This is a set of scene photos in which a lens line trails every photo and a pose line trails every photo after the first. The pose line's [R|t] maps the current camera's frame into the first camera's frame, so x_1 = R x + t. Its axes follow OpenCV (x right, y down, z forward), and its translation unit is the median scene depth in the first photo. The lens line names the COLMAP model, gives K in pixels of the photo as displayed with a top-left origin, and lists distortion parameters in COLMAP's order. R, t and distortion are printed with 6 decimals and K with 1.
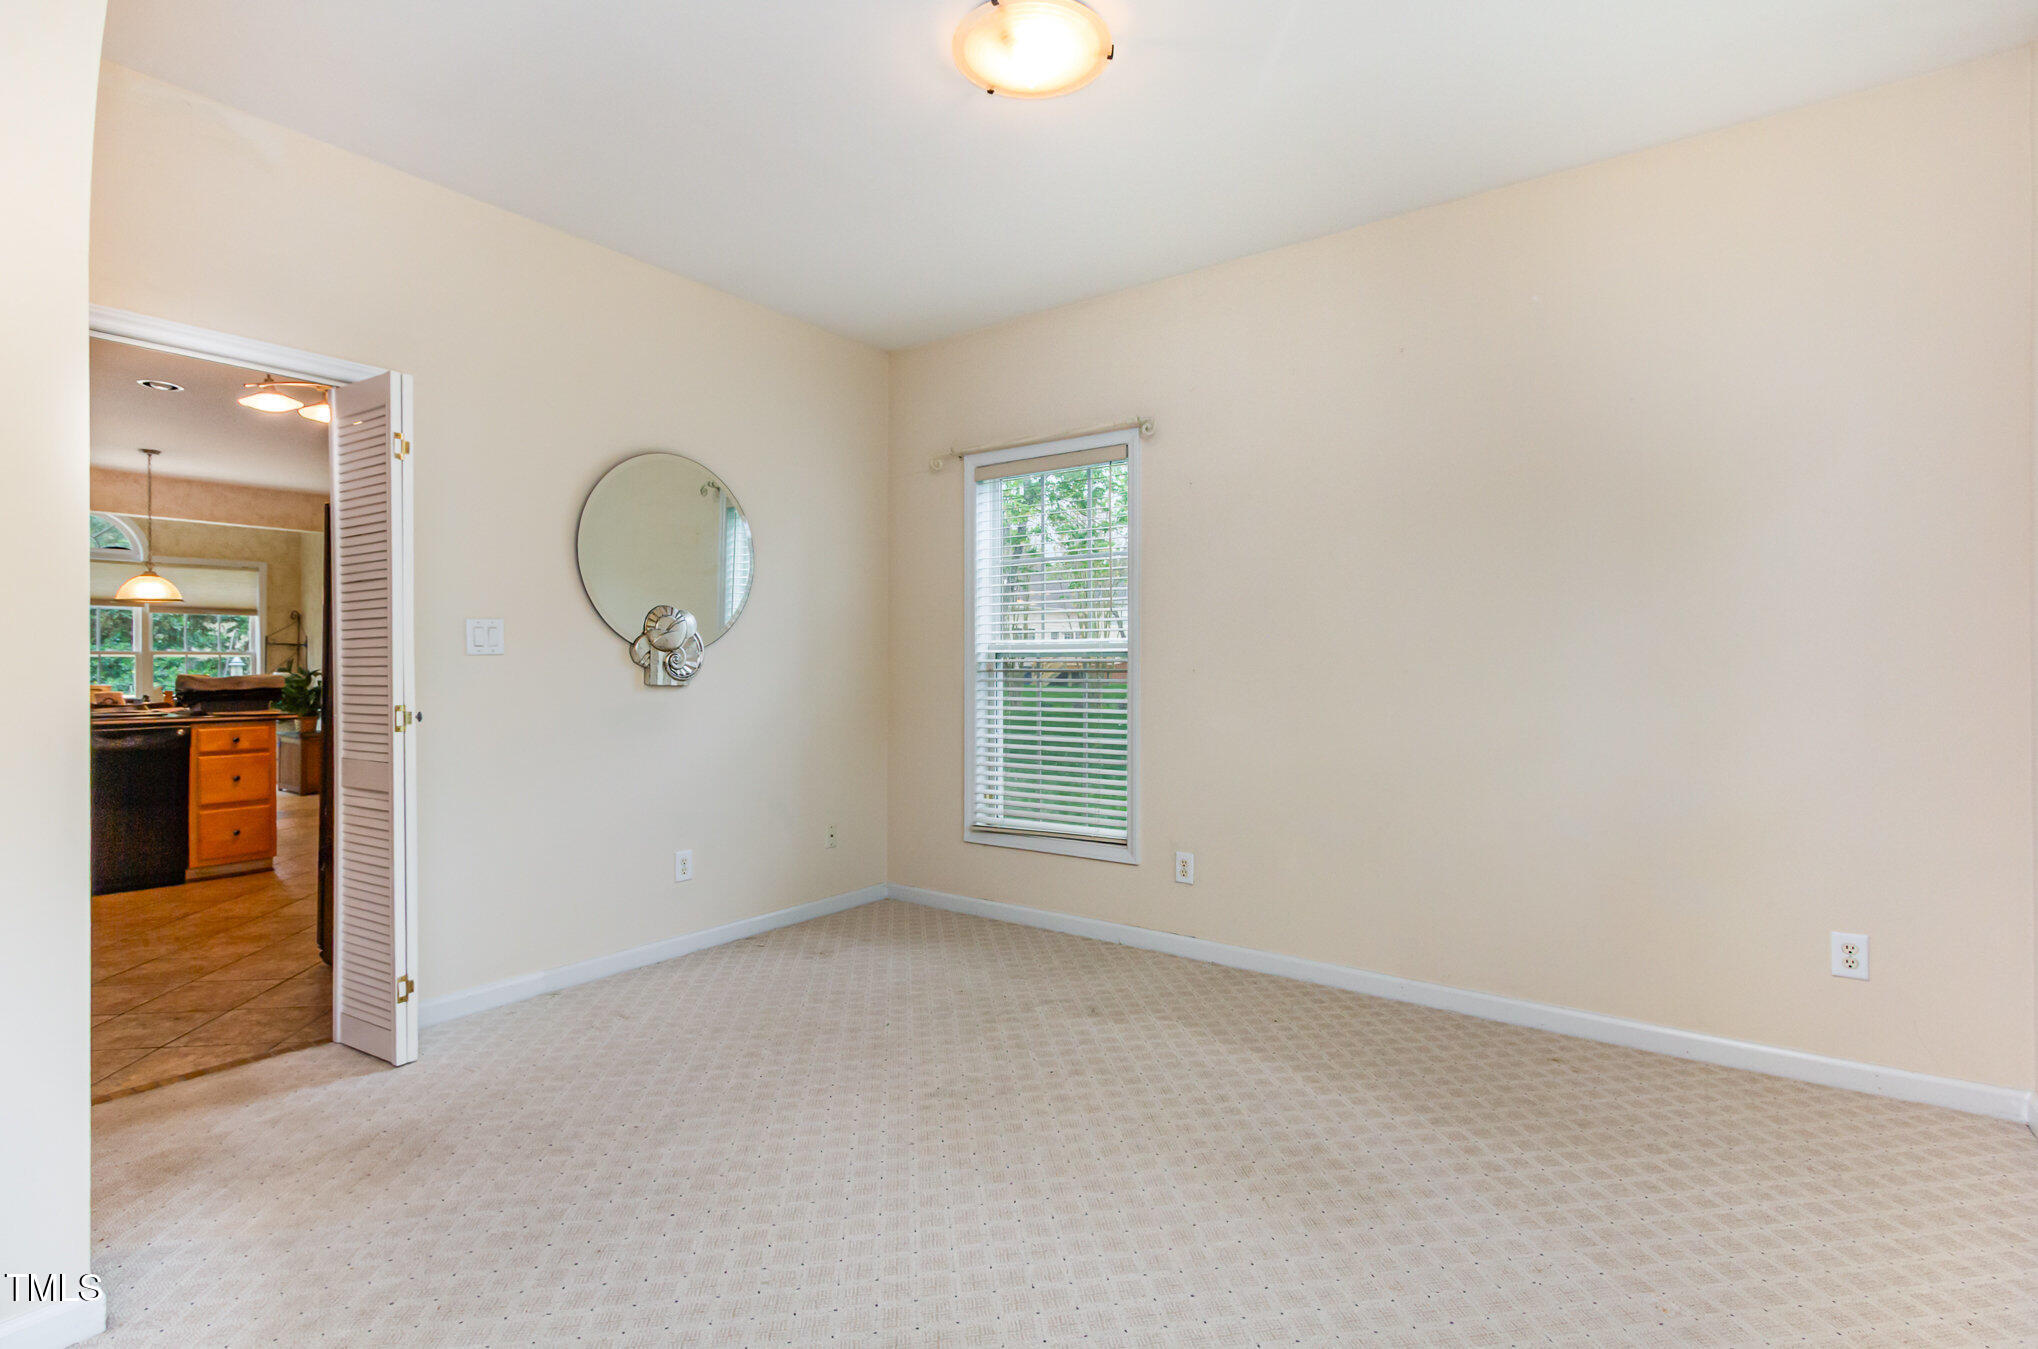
lens RADIAL K [[958.5, 0, 1007.6], [0, 958.5, 668.4], [0, 0, 1]] dist [0.005051, -0.002475]
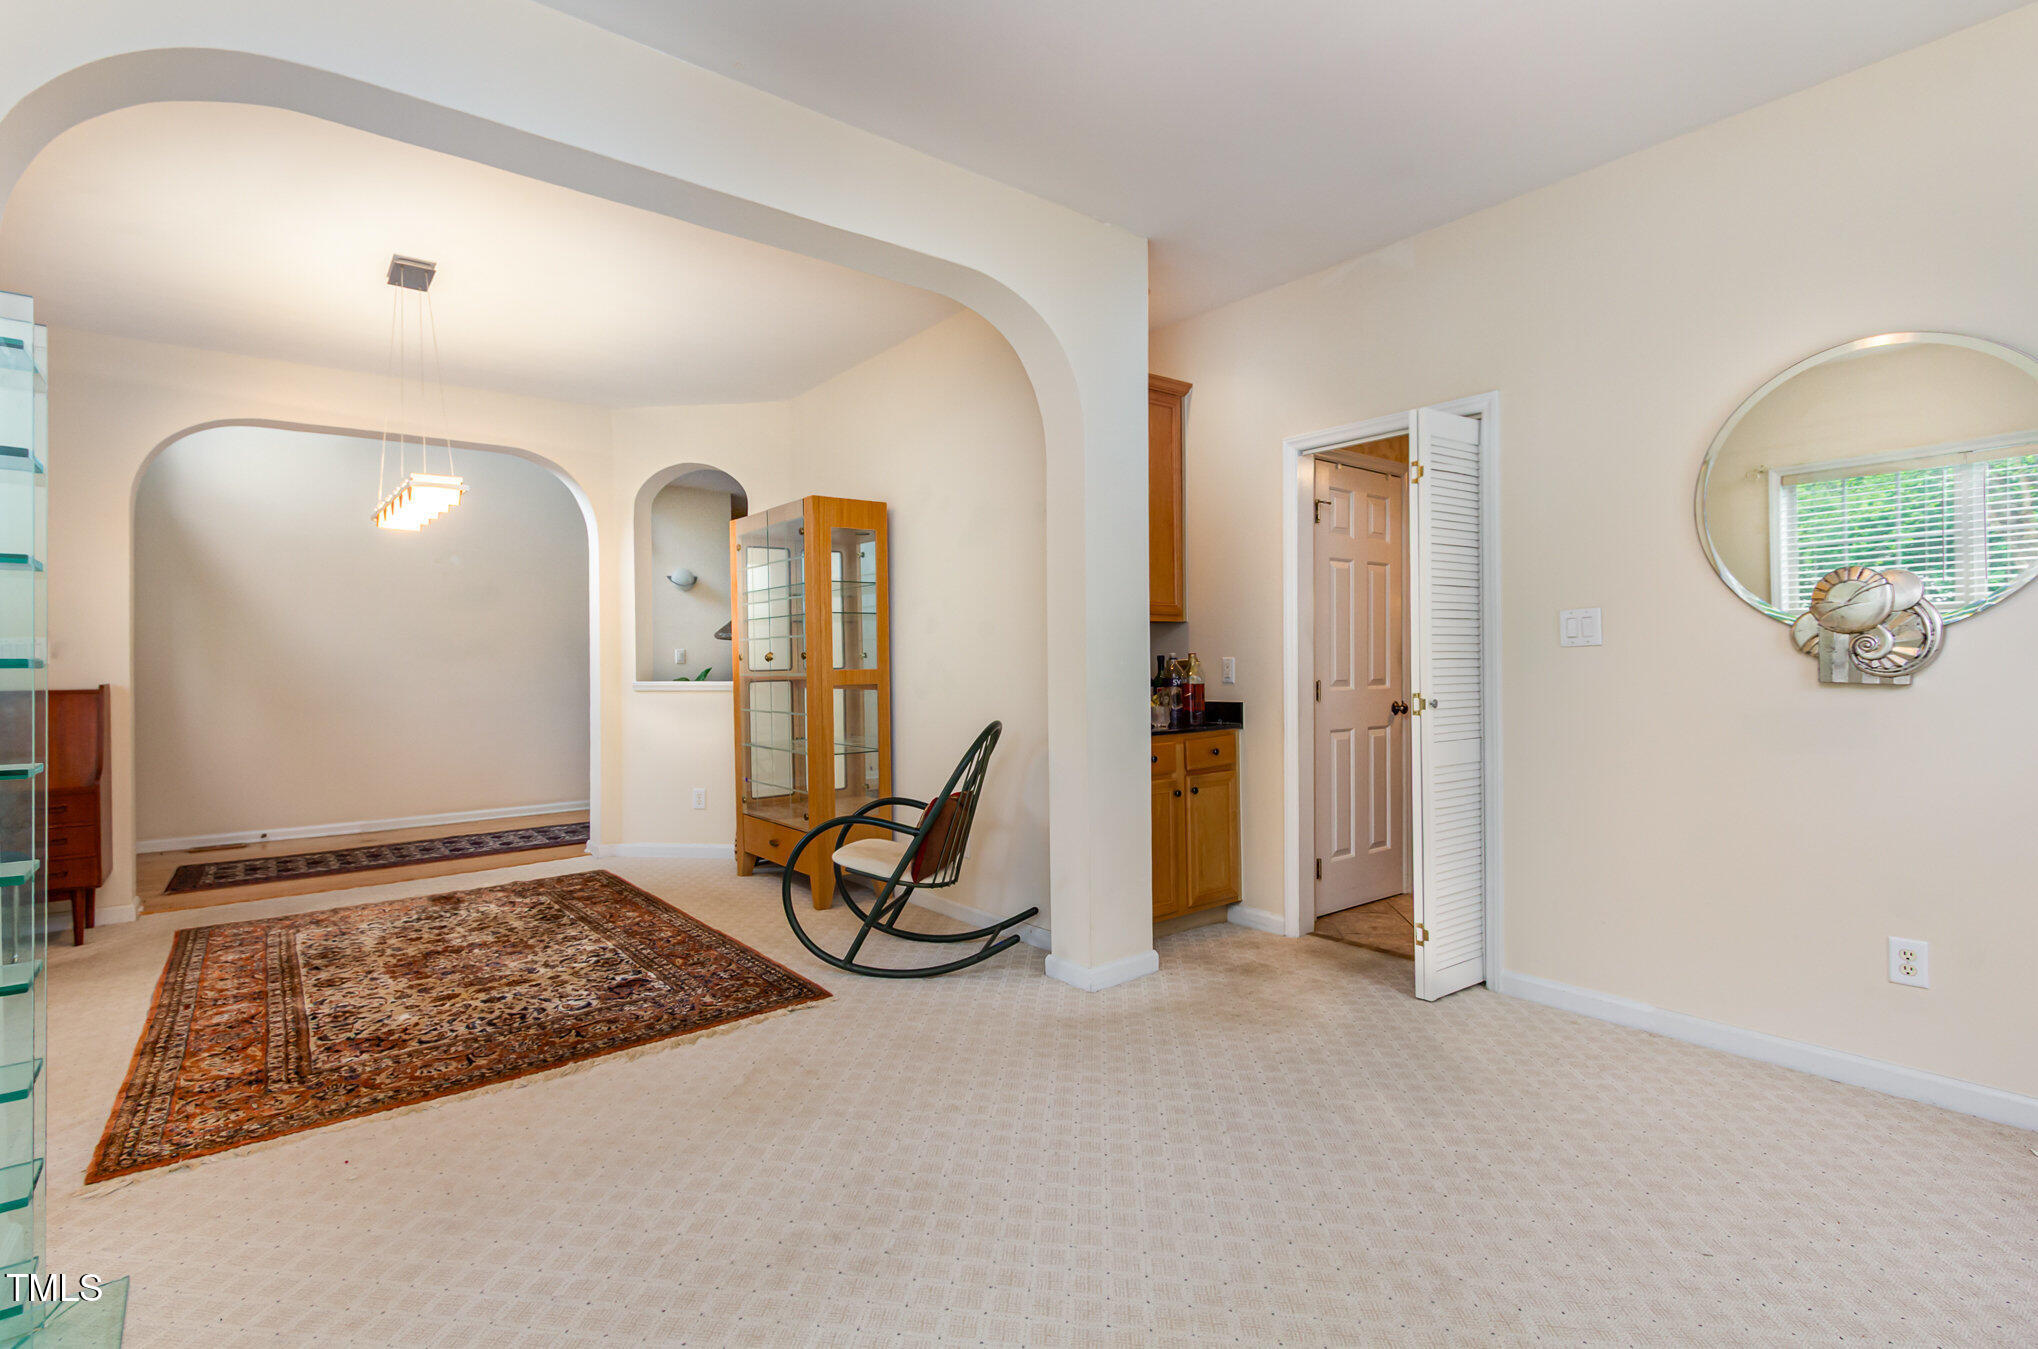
lens RADIAL K [[958.5, 0, 1011.3], [0, 958.5, 666.5], [0, 0, 1]] dist [0.005051, -0.002475]
pose [[-0.264034, 0.006357, -0.964492, 0.567246], [0.009811, 0.999944, 0.003904, -0.003359], [0.964464, -0.008432, -0.264081, 0.742872]]
